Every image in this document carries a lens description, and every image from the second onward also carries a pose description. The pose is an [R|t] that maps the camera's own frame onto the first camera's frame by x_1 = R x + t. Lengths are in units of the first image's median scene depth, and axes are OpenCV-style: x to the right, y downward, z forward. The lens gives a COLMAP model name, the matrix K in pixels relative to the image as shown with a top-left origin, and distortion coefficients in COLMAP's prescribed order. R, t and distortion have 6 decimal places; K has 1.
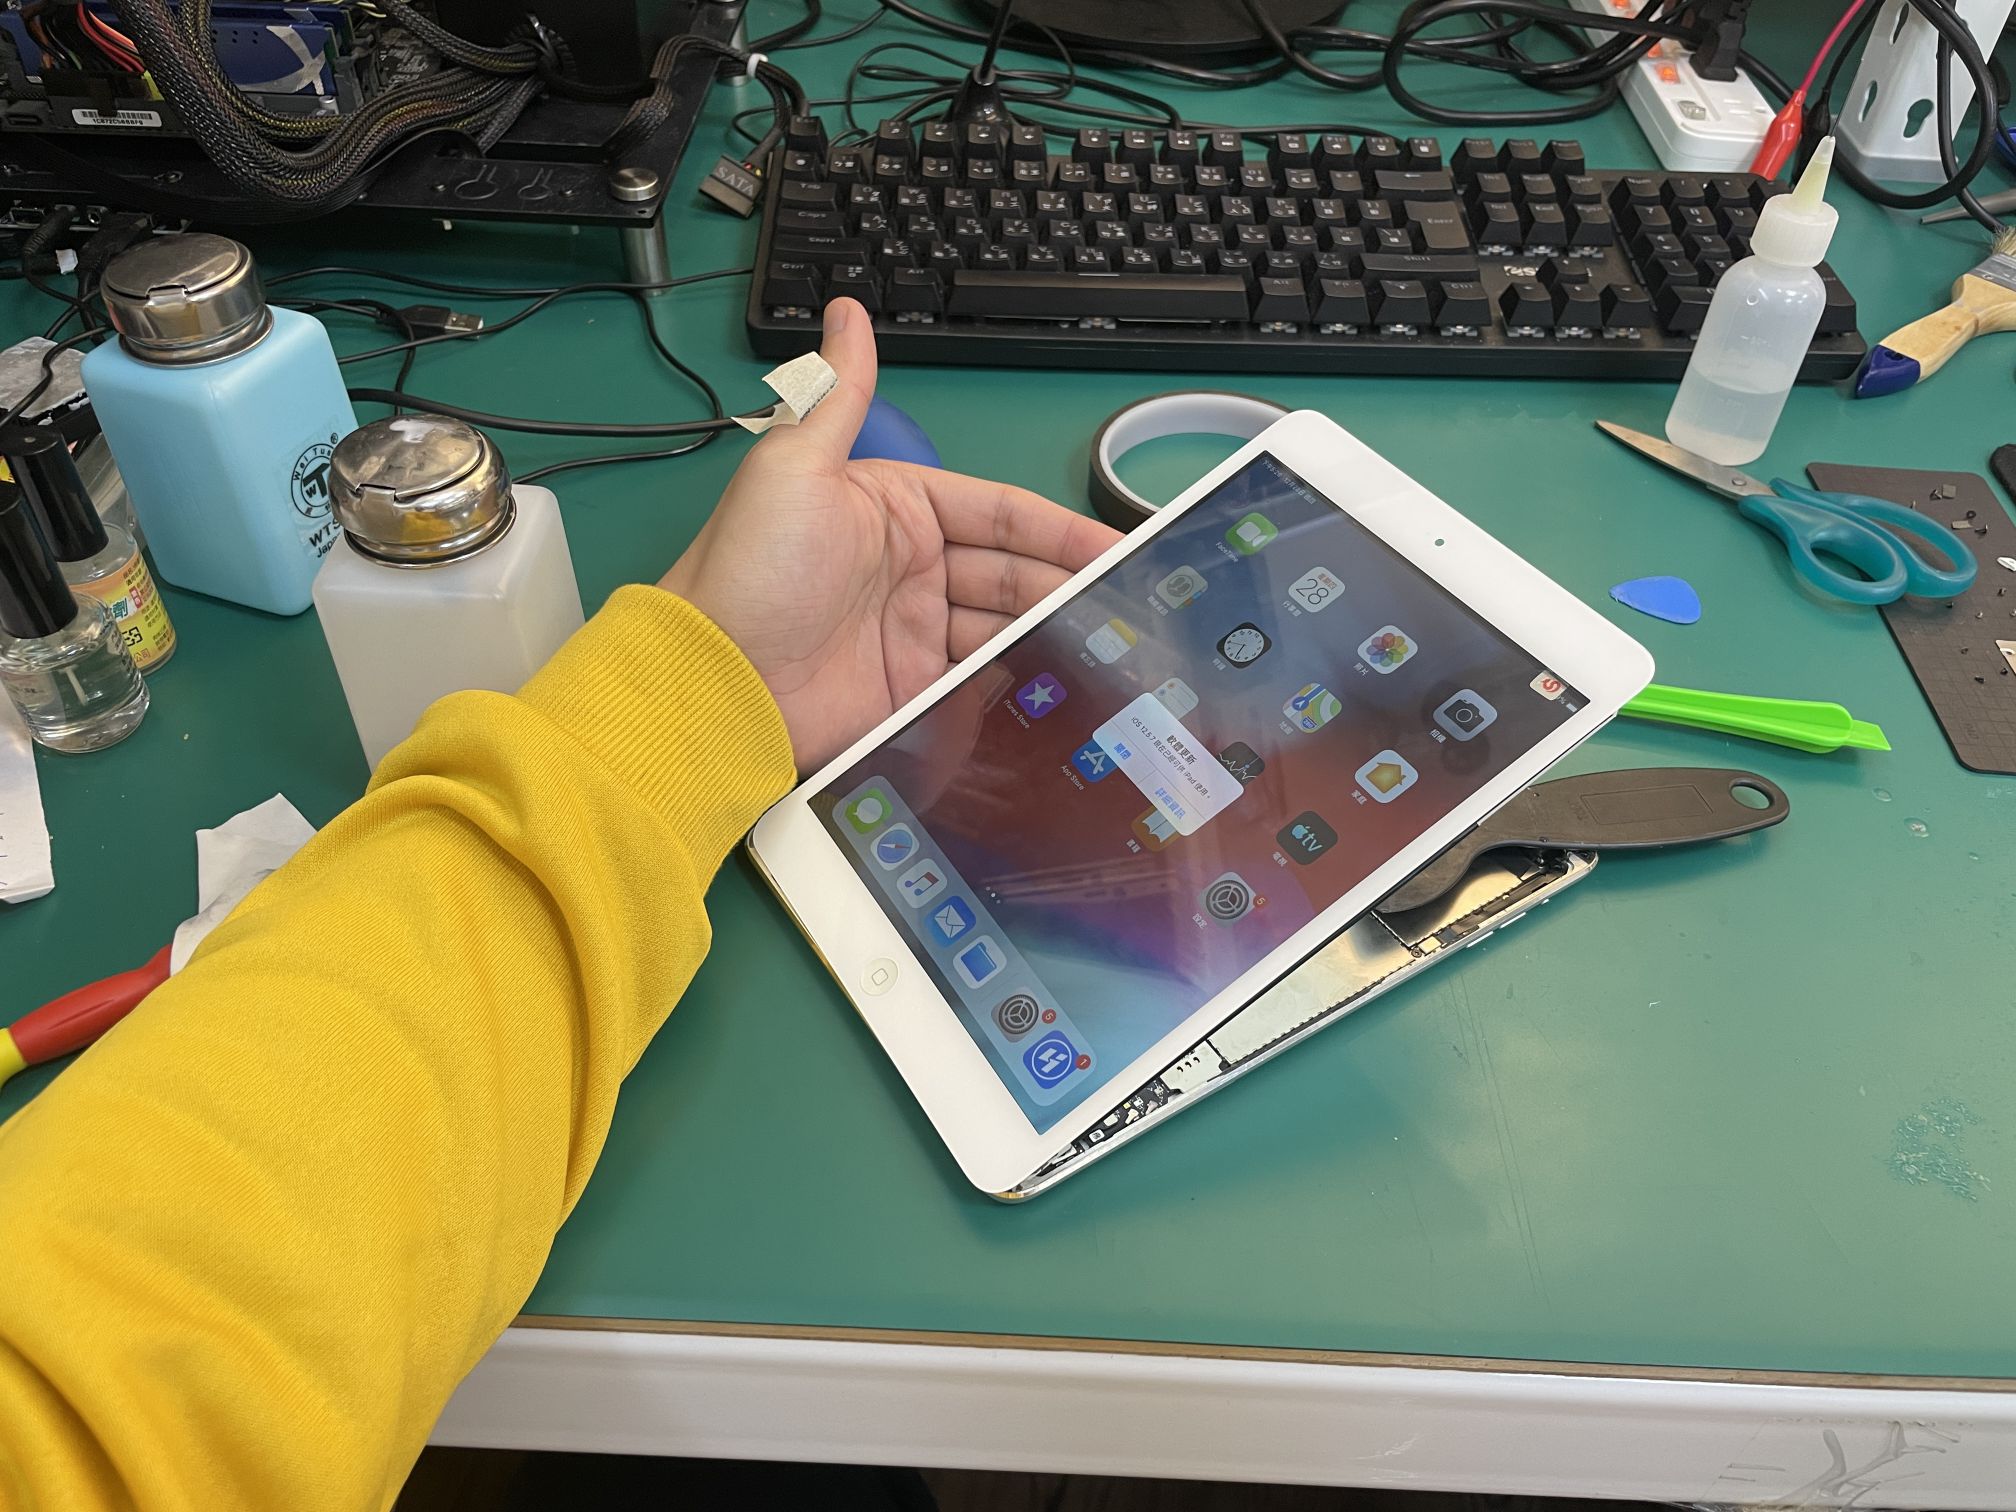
lens RADIAL K [[1533.8, 0, 1008.0], [0, 1533.8, 756.0], [0, 0, 1]] dist [-0.000945, -0.003986]
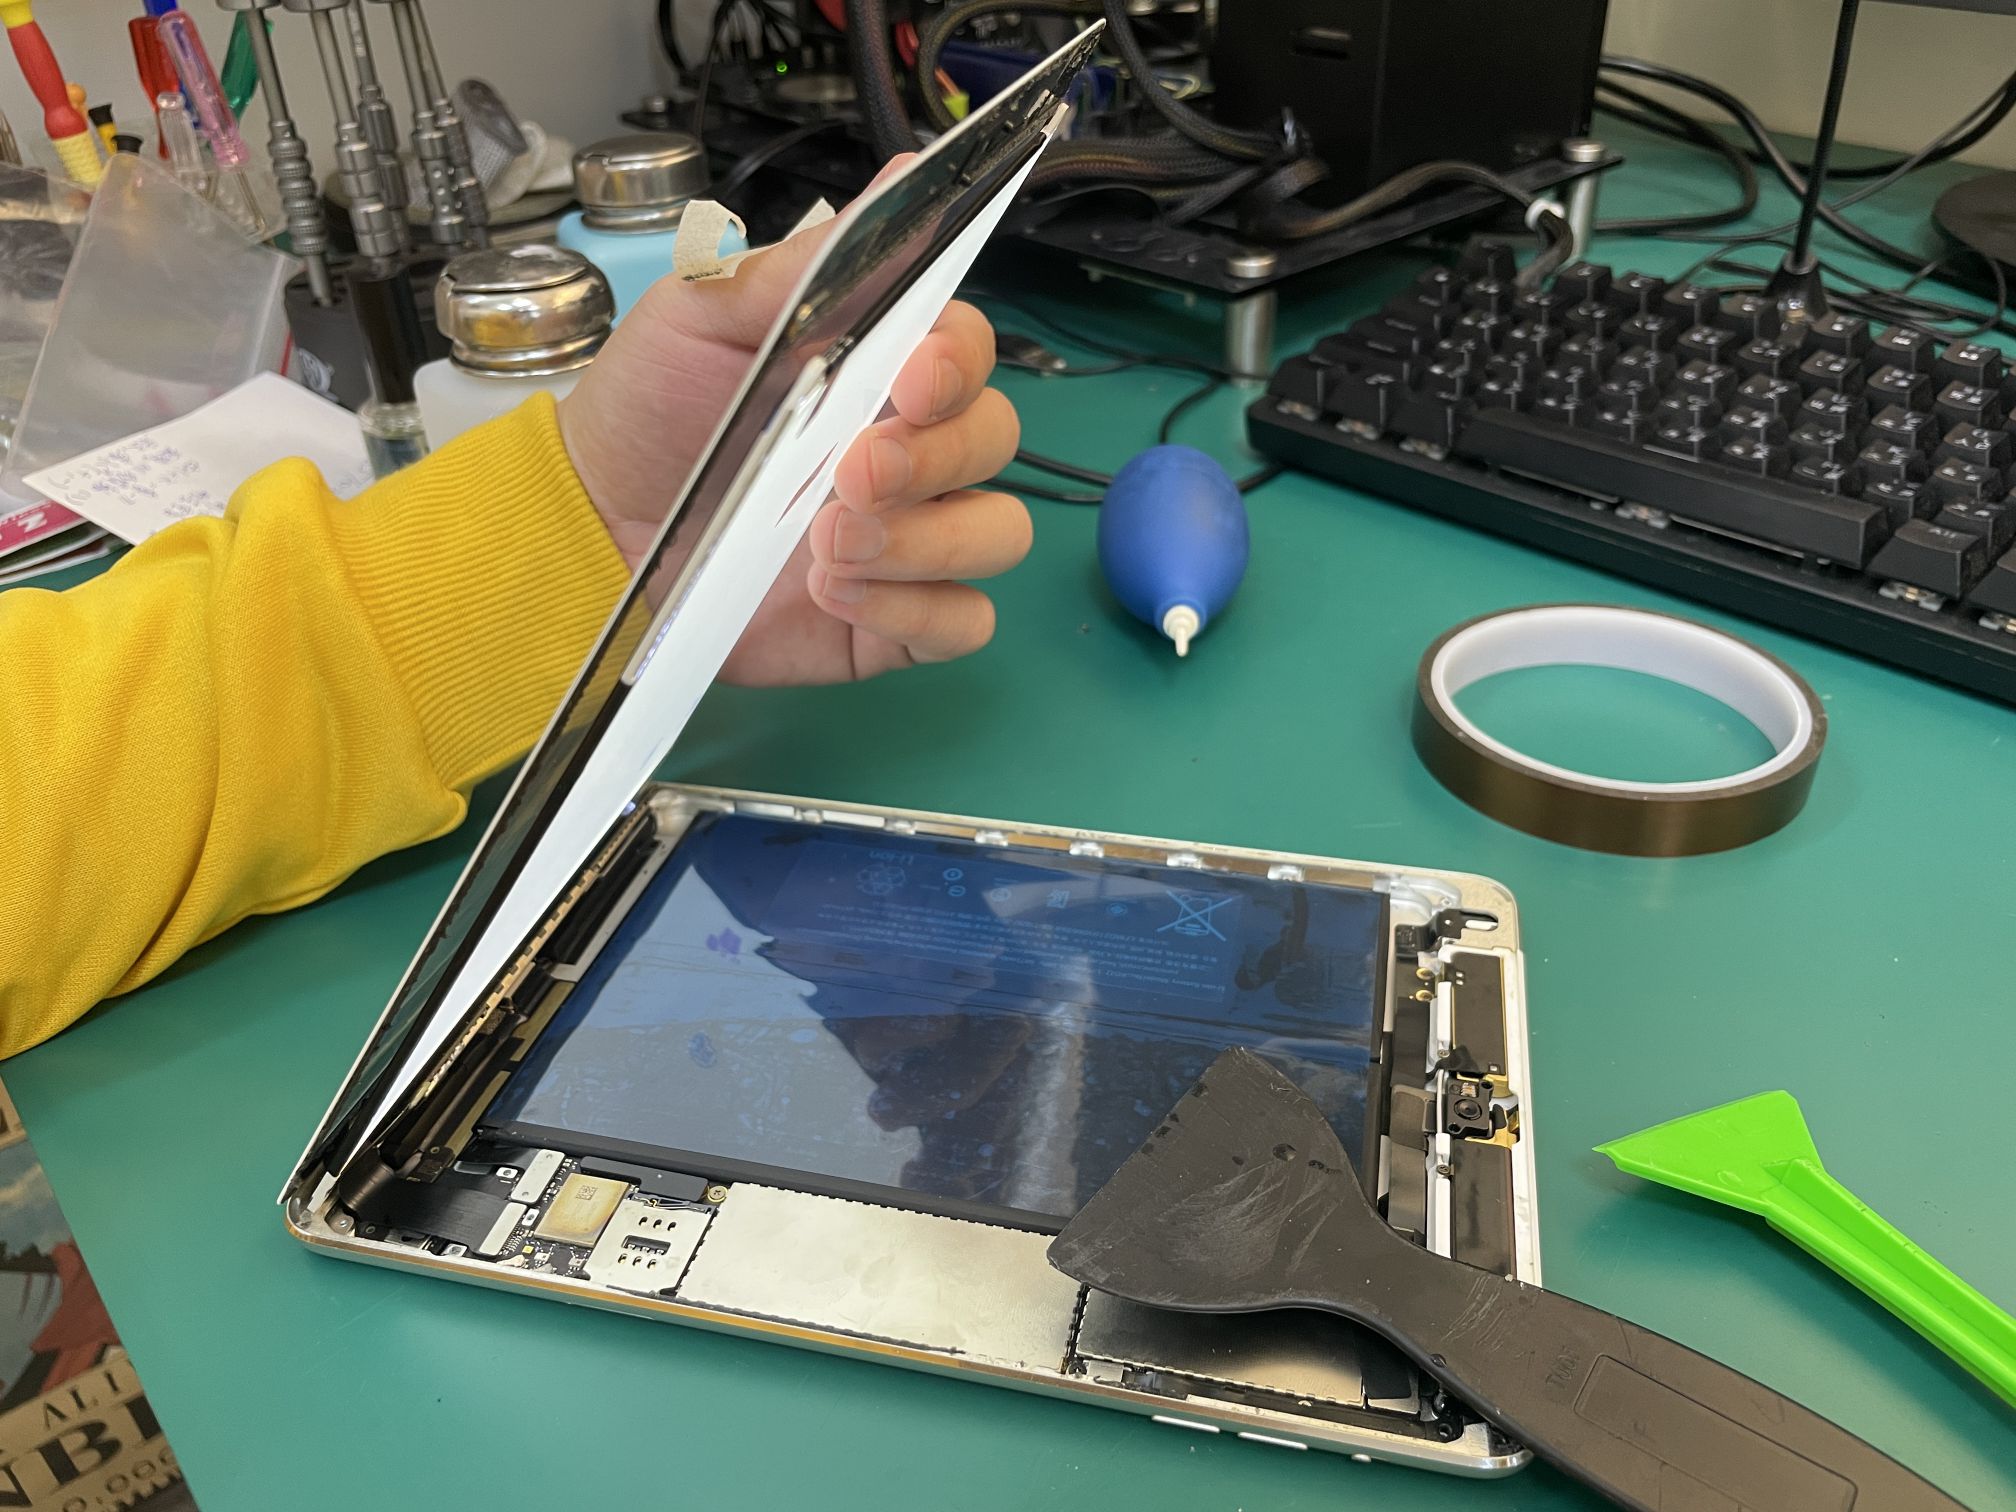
lens RADIAL K [[1533.8, 0, 1008.0], [0, 1533.8, 756.0], [0, 0, 1]] dist [-0.000945, -0.003986]
pose [[0.686637, 0.356934, -0.633347, 0.346554], [-0.472888, 0.880974, -0.016188, -0.031903], [0.552184, 0.310617, 0.773698, 0.317905]]
